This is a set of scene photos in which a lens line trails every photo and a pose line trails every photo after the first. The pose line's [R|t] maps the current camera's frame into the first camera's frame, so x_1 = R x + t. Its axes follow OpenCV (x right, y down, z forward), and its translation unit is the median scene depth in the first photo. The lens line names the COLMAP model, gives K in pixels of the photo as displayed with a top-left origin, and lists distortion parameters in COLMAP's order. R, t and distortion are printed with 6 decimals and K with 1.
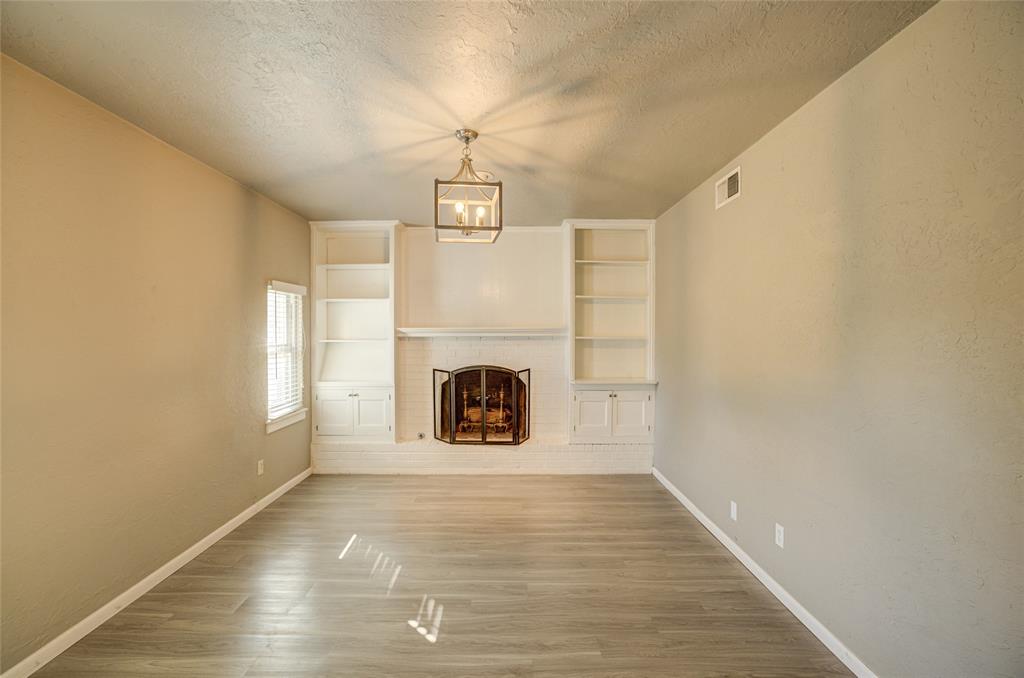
lens RADIAL K [[443.4, 0, 512.1], [0, 443.4, 337.2], [0, 0, 1]] dist [-0.029532, 0.004177]
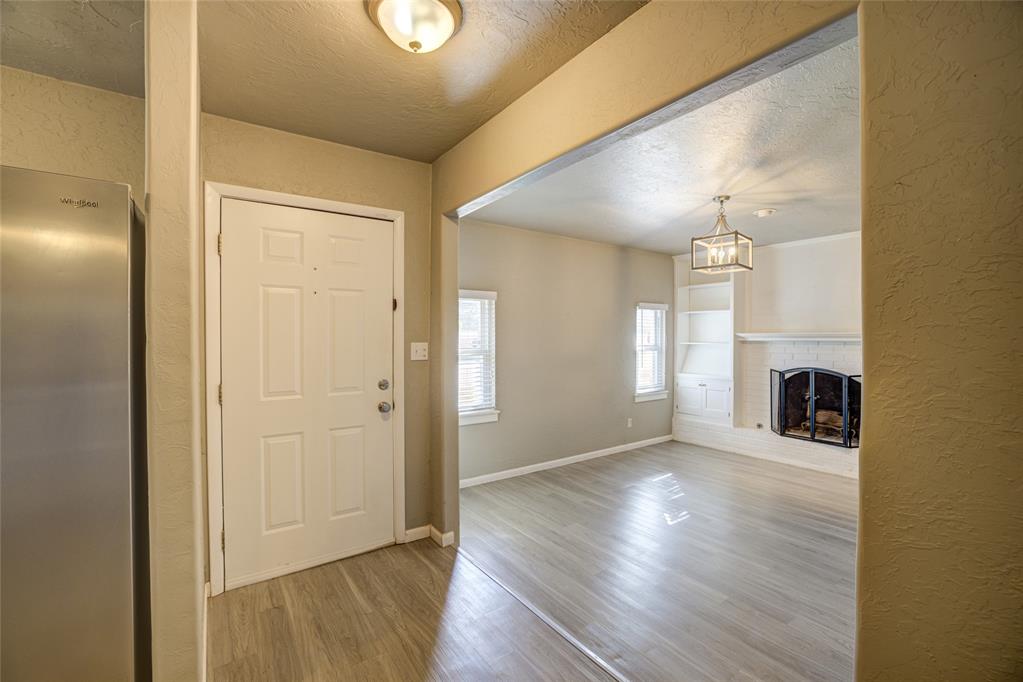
lens RADIAL K [[439.8, 0, 514.7], [0, 439.8, 340.8], [0, 0, 1]] dist [-0.045294, 0.016223]
pose [[0.577104, 0.010118, -0.816608, 0.377466], [-0.010256, 0.999934, 0.005142, -0.000679], [0.816606, 0.005408, 0.577170, -0.200941]]
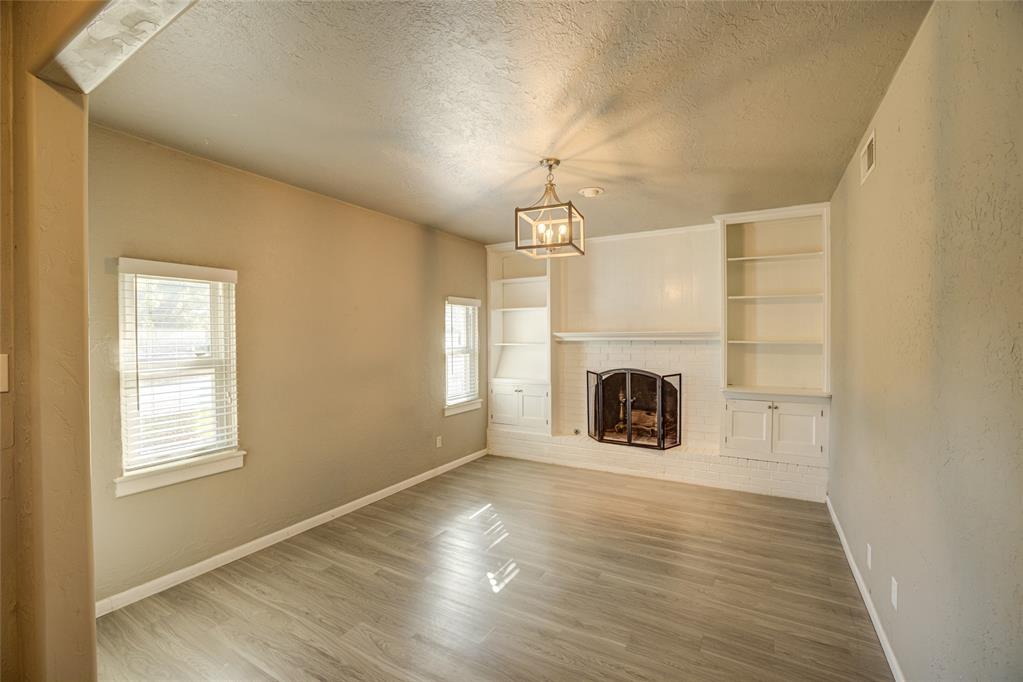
lens RADIAL K [[439.8, 0, 517.0], [0, 439.8, 341.9], [0, 0, 1]] dist [-0.045294, 0.016223]
pose [[0.866776, 0.002214, -0.498693, 0.218808], [-0.000107, 0.999991, 0.004253, -0.003011], [0.498698, -0.003633, 0.866768, -0.008213]]
